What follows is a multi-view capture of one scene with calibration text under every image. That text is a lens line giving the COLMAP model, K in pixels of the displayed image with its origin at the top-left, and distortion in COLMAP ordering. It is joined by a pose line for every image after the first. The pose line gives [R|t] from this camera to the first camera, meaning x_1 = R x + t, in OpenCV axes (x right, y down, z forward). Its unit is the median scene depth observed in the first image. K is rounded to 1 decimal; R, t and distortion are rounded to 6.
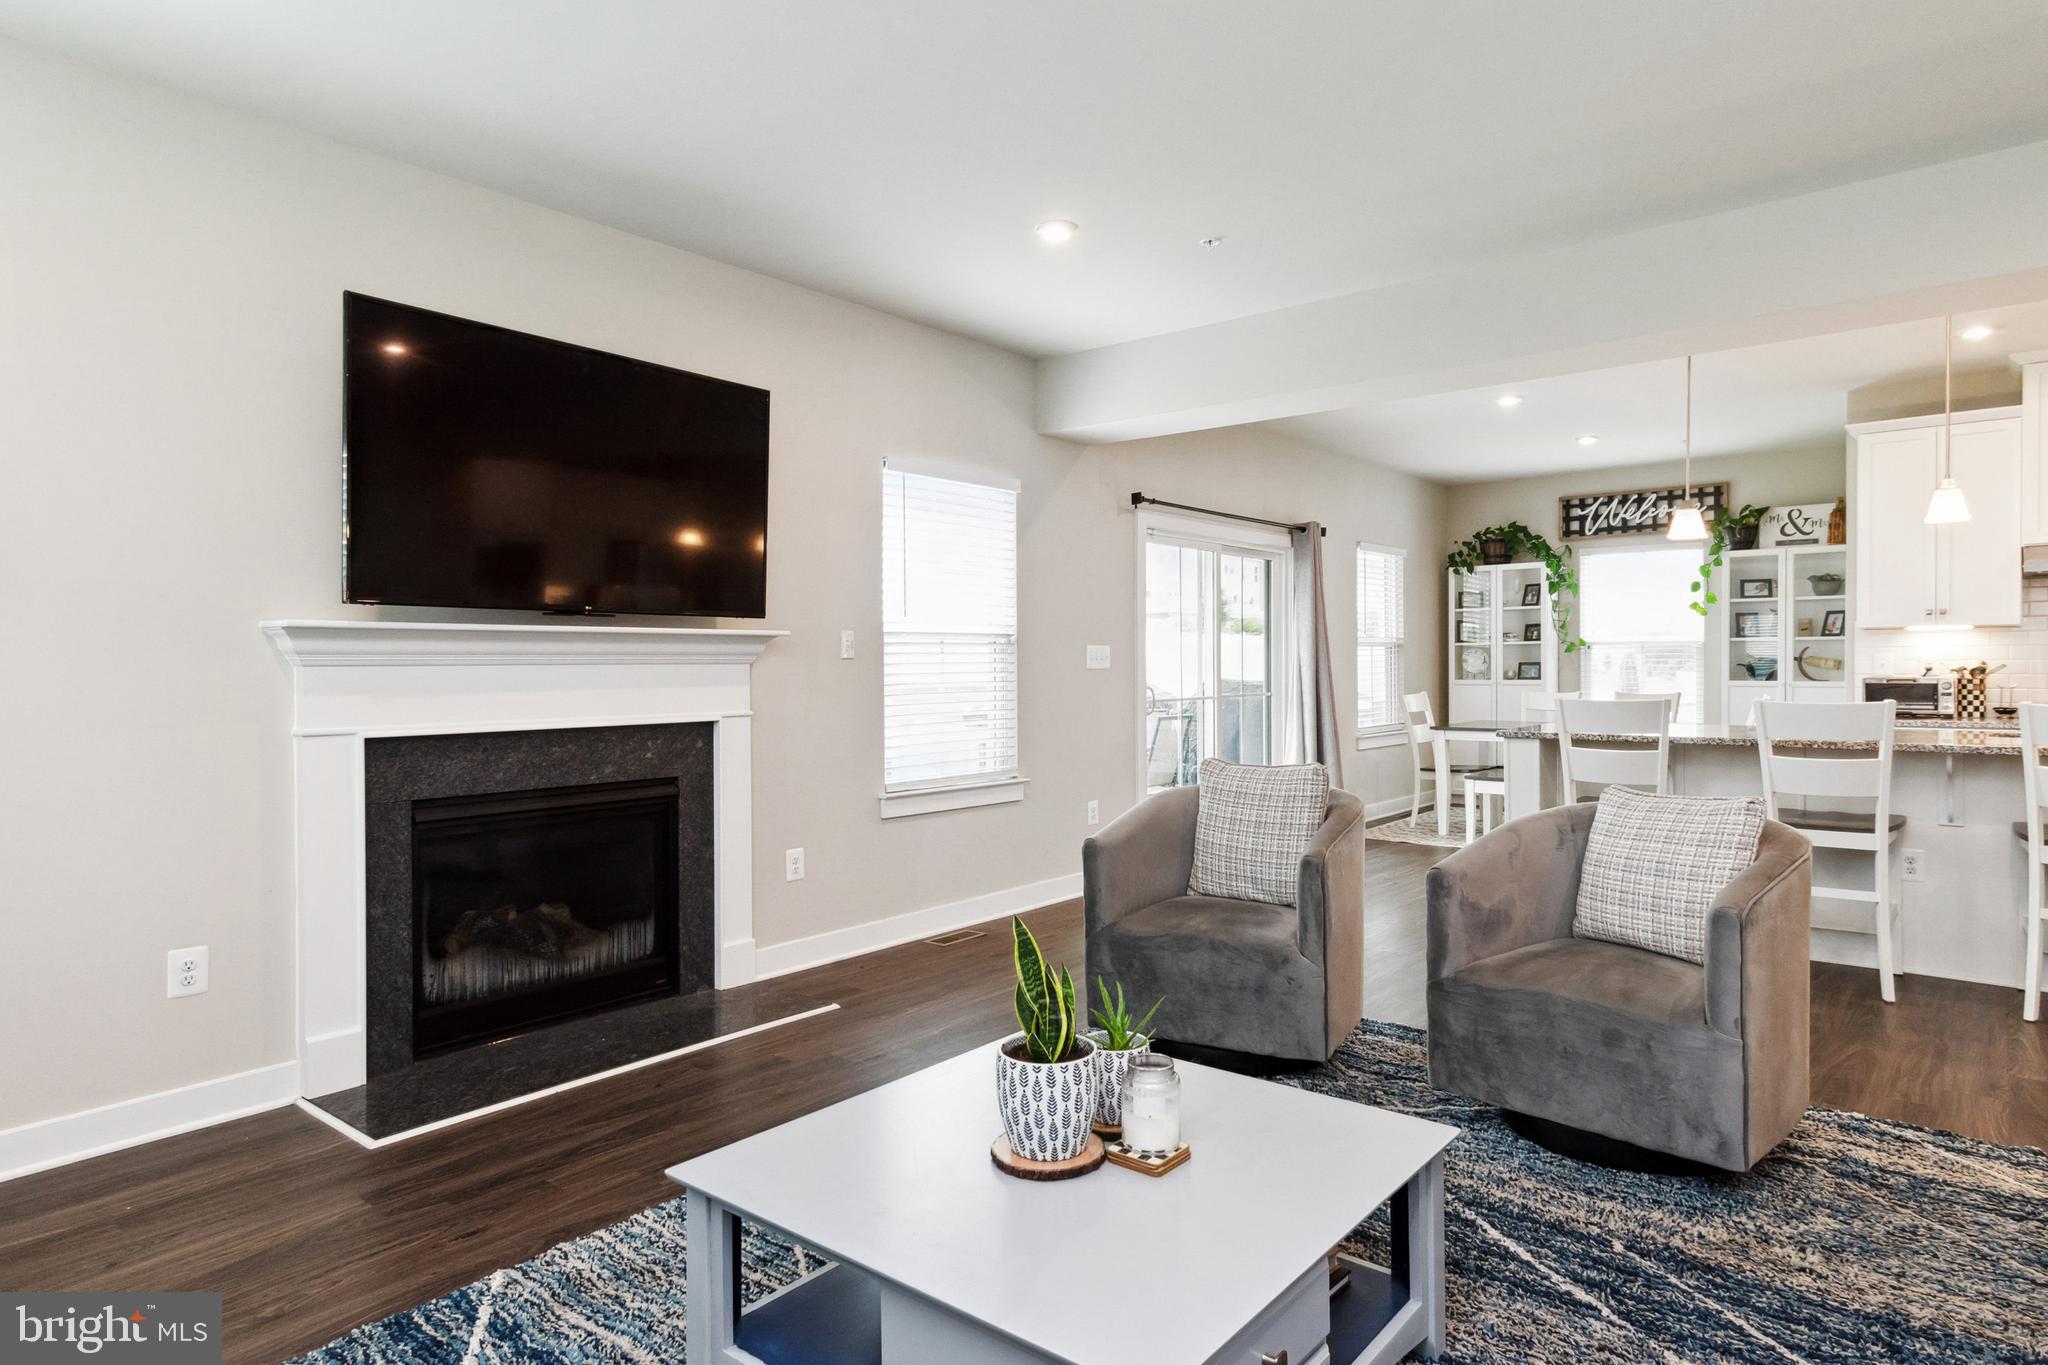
lens RADIAL K [[1172.7, 0, 1019.8], [0, 1172.7, 685.6], [0, 0, 1]] dist [0.007938, 0.000859]
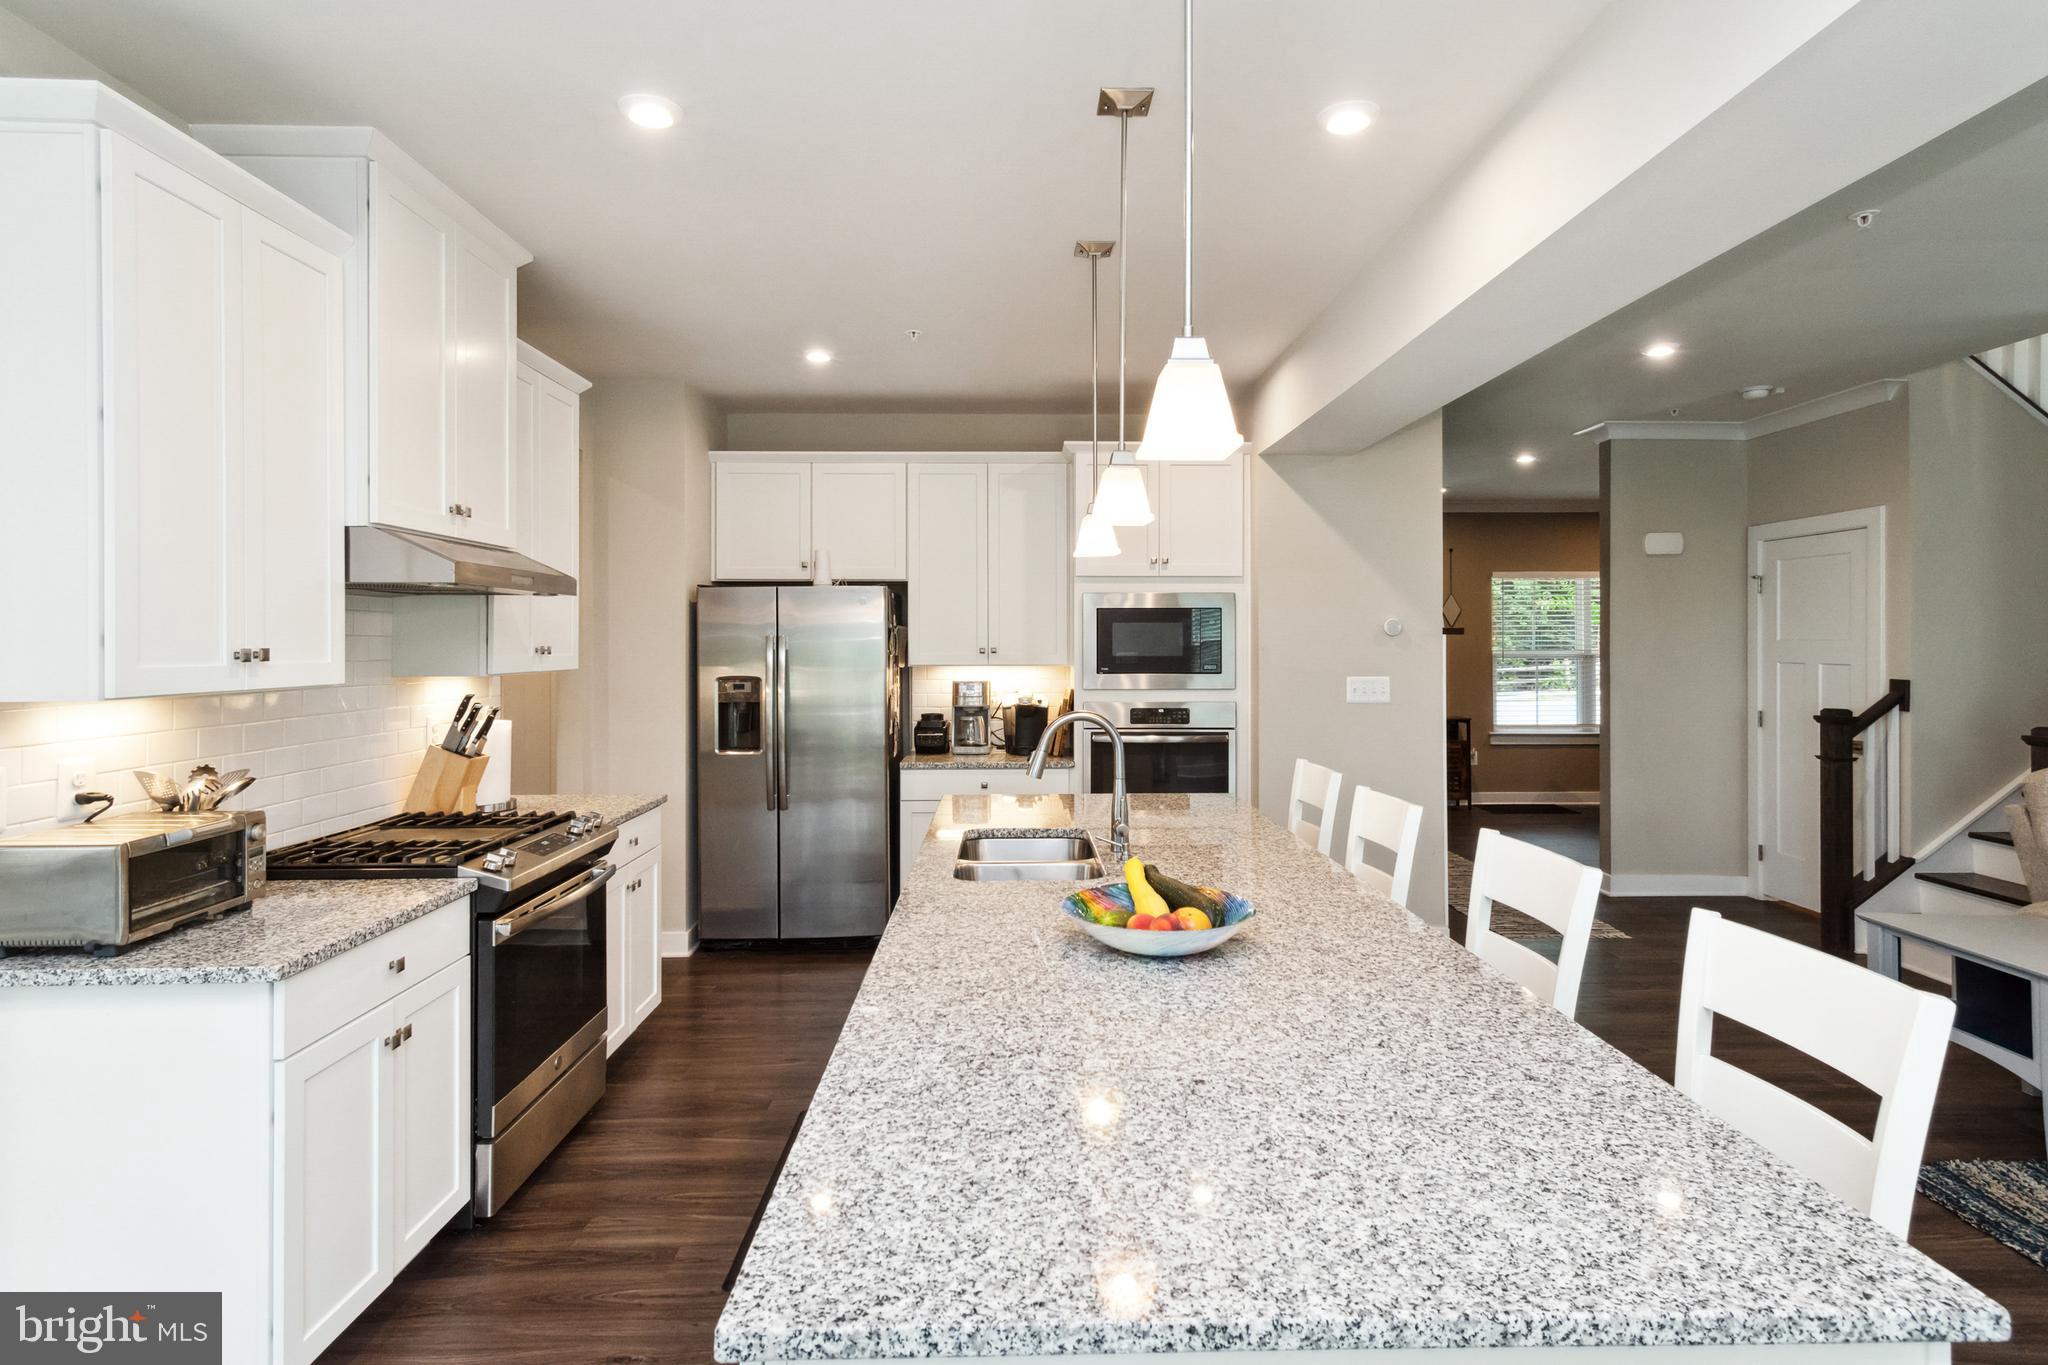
lens RADIAL K [[1073.9, 0, 1050.3], [0, 1073.9, 635.3], [0, 0, 1]] dist [0.015384, 0.000825]
pose [[-0.657080, 0.014839, 0.753675, 0.218072], [0.019264, 0.999810, -0.002890, -0.043828], [-0.753575, 0.012620, -0.657241, 0.723819]]
